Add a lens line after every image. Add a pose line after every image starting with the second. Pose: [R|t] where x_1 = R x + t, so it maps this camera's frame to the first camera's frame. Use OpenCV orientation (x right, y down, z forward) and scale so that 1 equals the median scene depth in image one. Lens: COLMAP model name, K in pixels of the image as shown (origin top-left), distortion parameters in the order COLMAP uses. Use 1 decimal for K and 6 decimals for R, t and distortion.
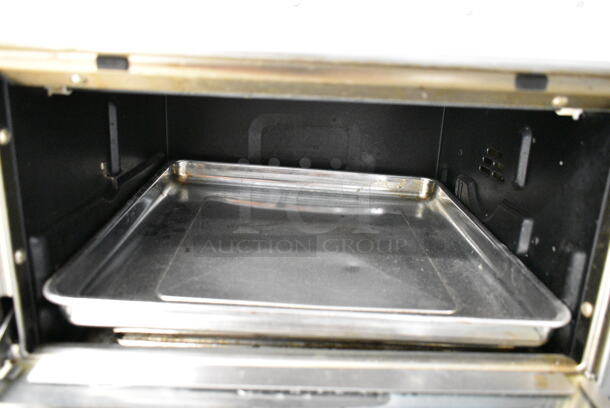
lens RADIAL K [[480.2, 0, 305.0], [0, 480.2, 204.0], [0, 0, 1]] dist [-0.007720, 0.003523]
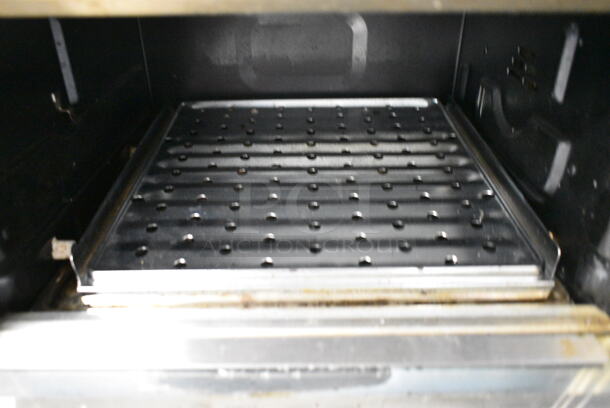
lens RADIAL K [[480.2, 0, 305.0], [0, 480.2, 204.0], [0, 0, 1]] dist [-0.007720, 0.003523]
pose [[0.998317, -0.038017, -0.043789, 0.068784], [0.047426, 0.969797, 0.239259, -0.110654], [0.033370, -0.240933, 0.969968, 0.213072]]
